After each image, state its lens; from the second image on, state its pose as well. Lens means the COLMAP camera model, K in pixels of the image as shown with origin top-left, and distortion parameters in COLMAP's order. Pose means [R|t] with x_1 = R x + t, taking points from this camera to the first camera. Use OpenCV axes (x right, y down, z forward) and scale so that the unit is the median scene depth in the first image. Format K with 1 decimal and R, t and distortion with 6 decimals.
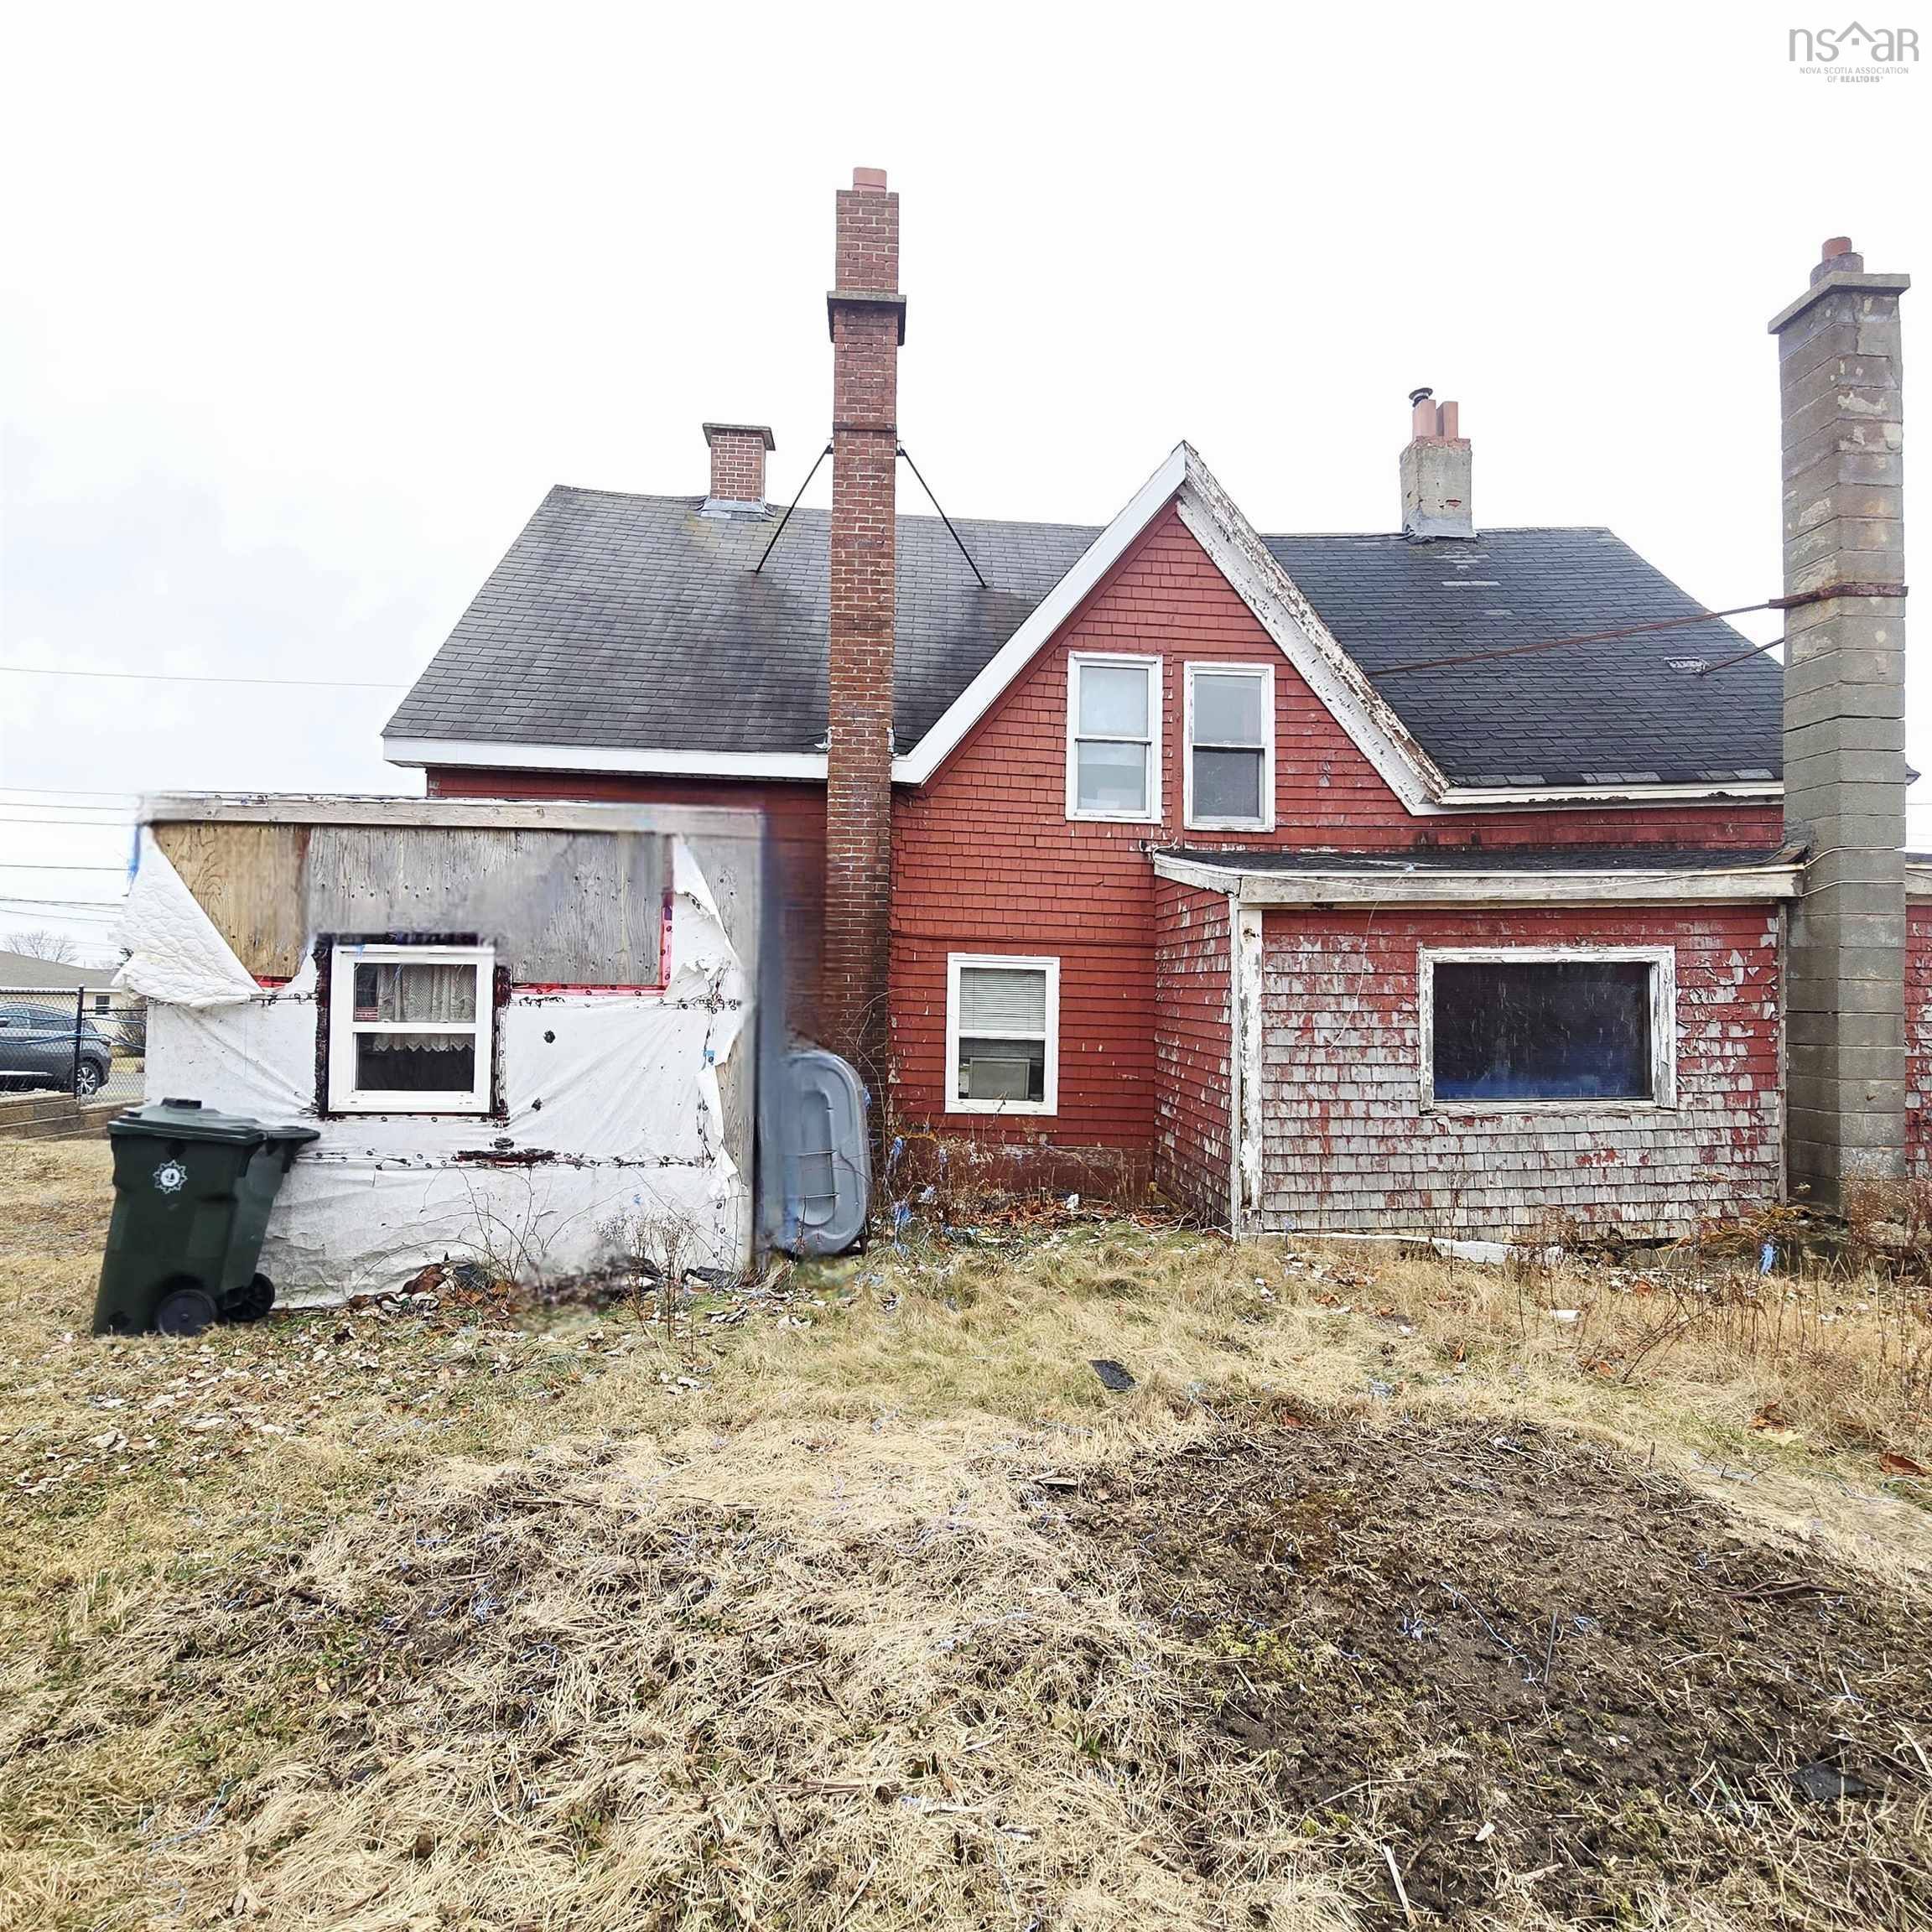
lens RADIAL K [[1017.1, 0, 966.6], [0, 1017.1, 966.7], [0, 0, 1]] dist [-0.001292, 0.000005]
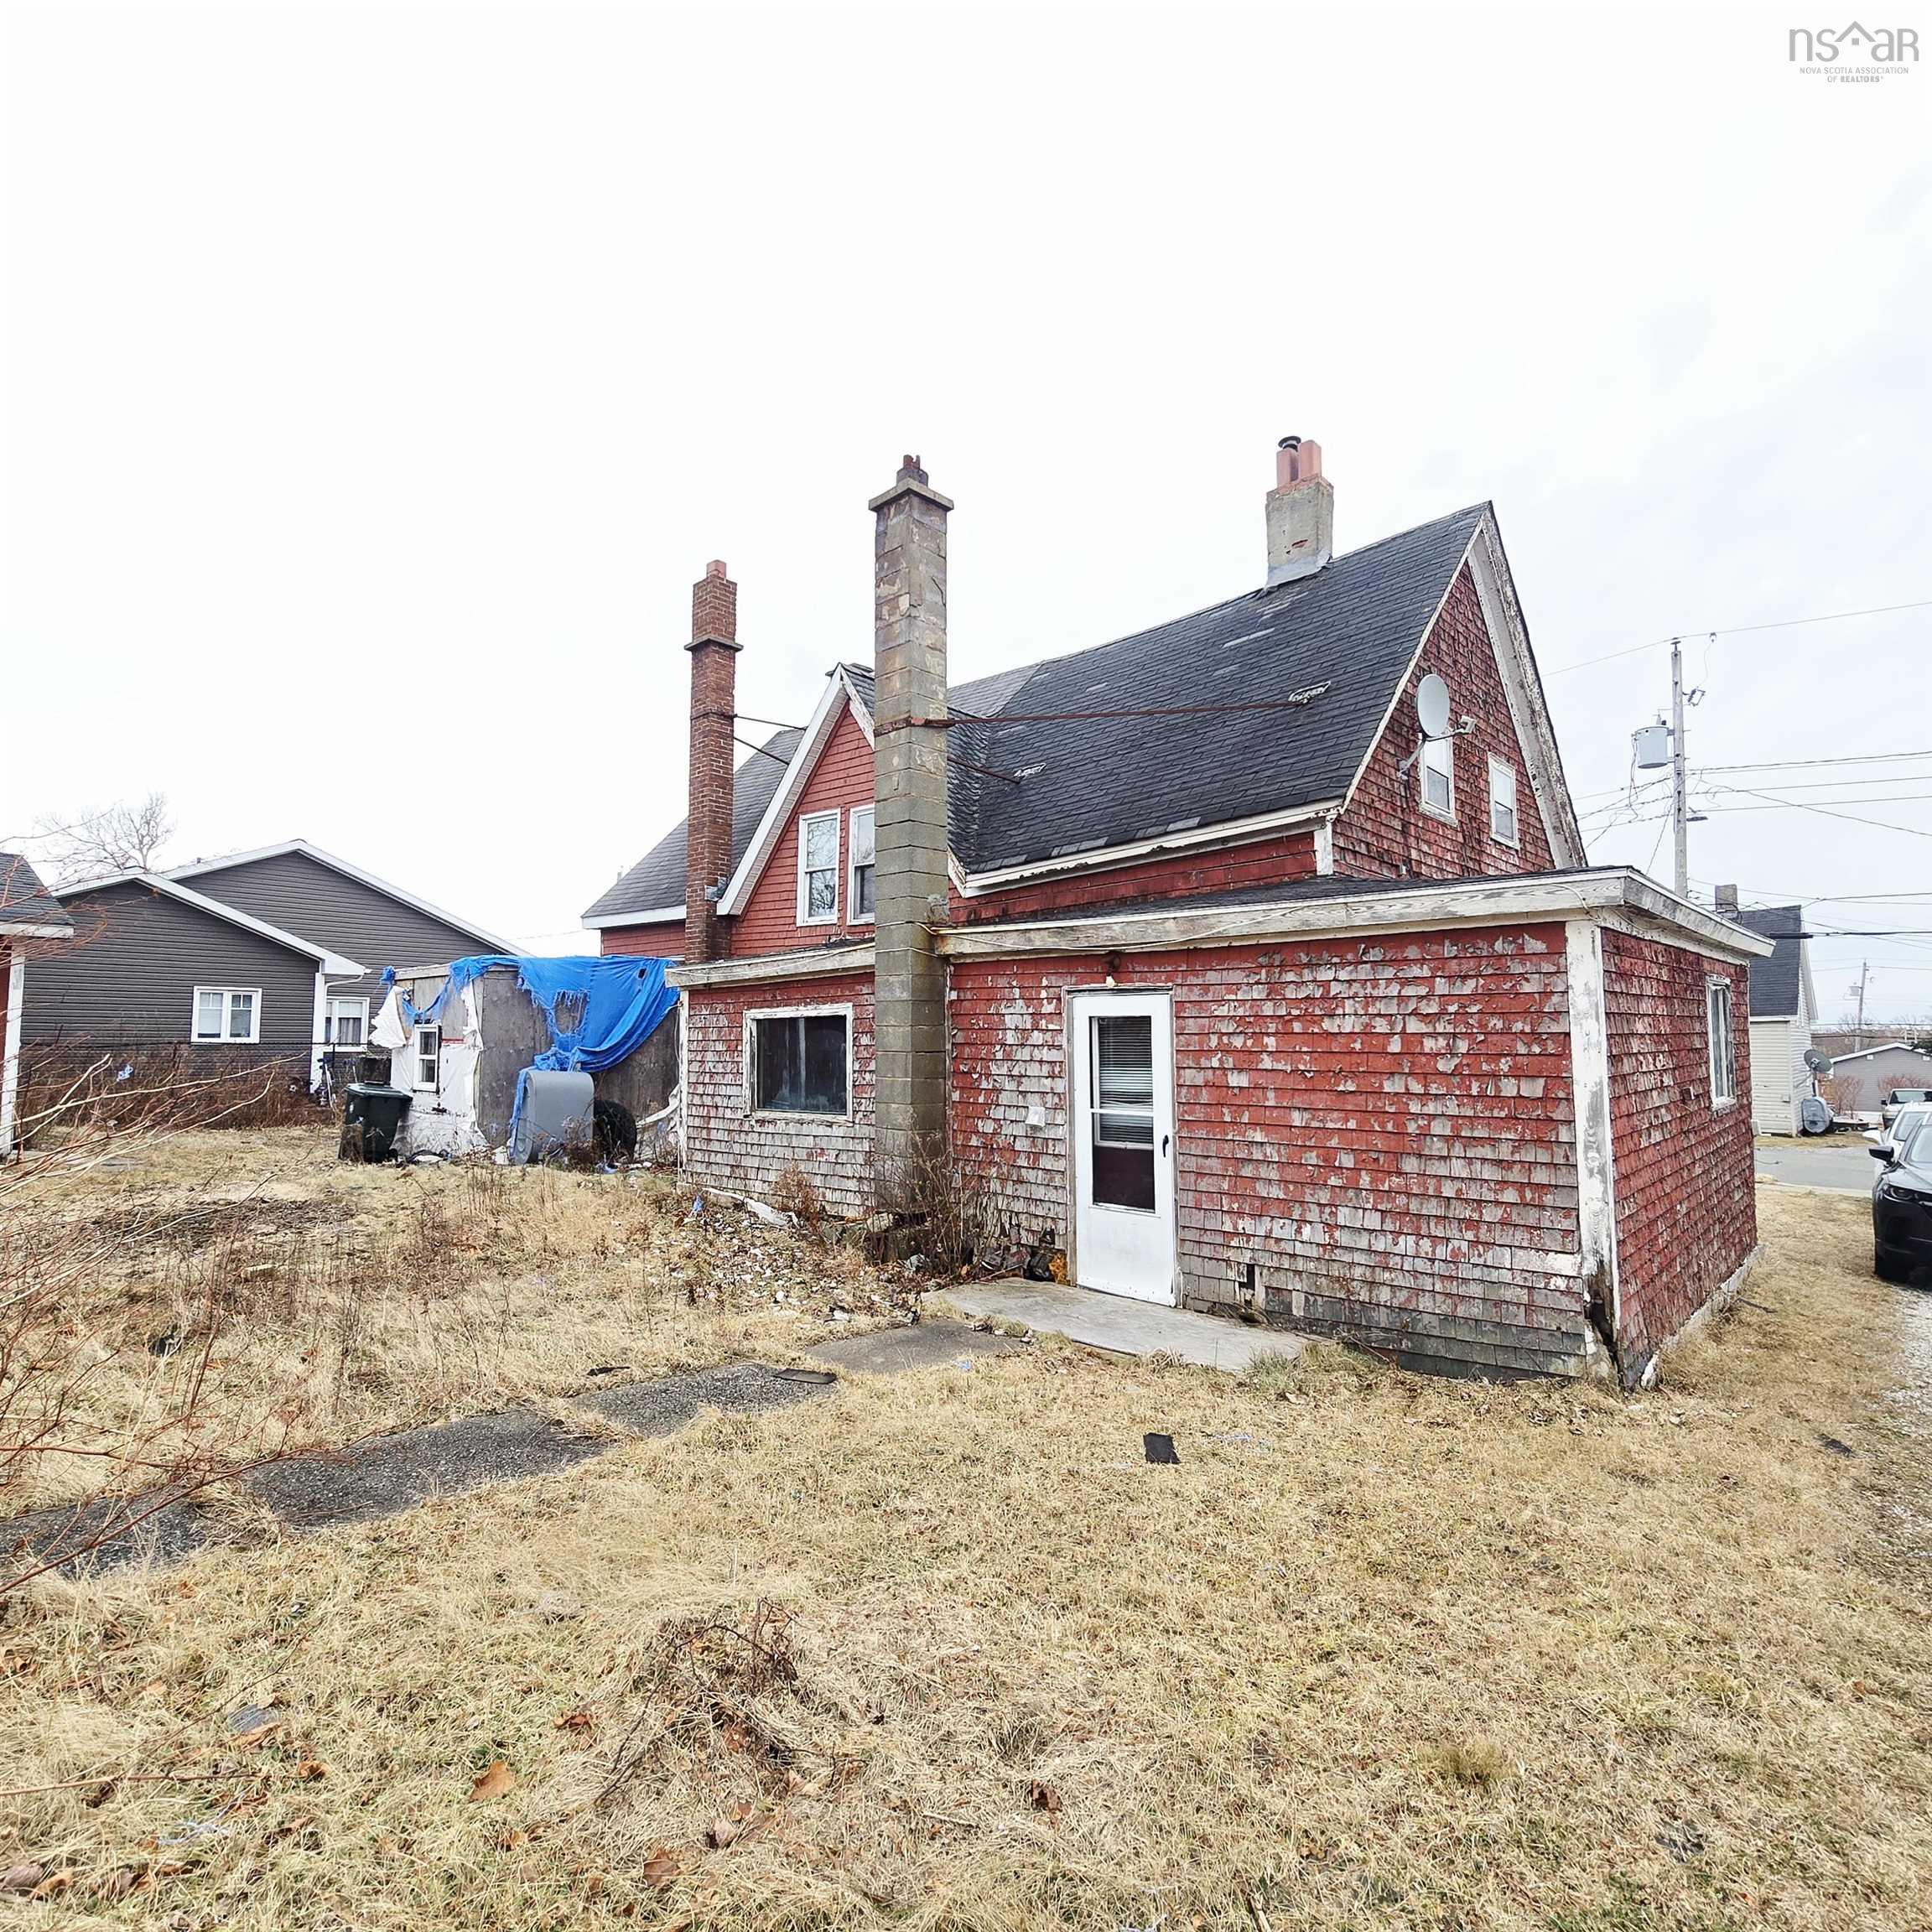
lens RADIAL K [[1017.1, 0, 966.4], [0, 1017.1, 966.6], [0, 0, 1]] dist [-0.001292, 0.000005]
pose [[0.701103, -0.059756, -0.710552, 1.767045], [0.025789, 0.997955, -0.058480, 0.014867], [0.712593, 0.022676, 0.701211, 0.144985]]
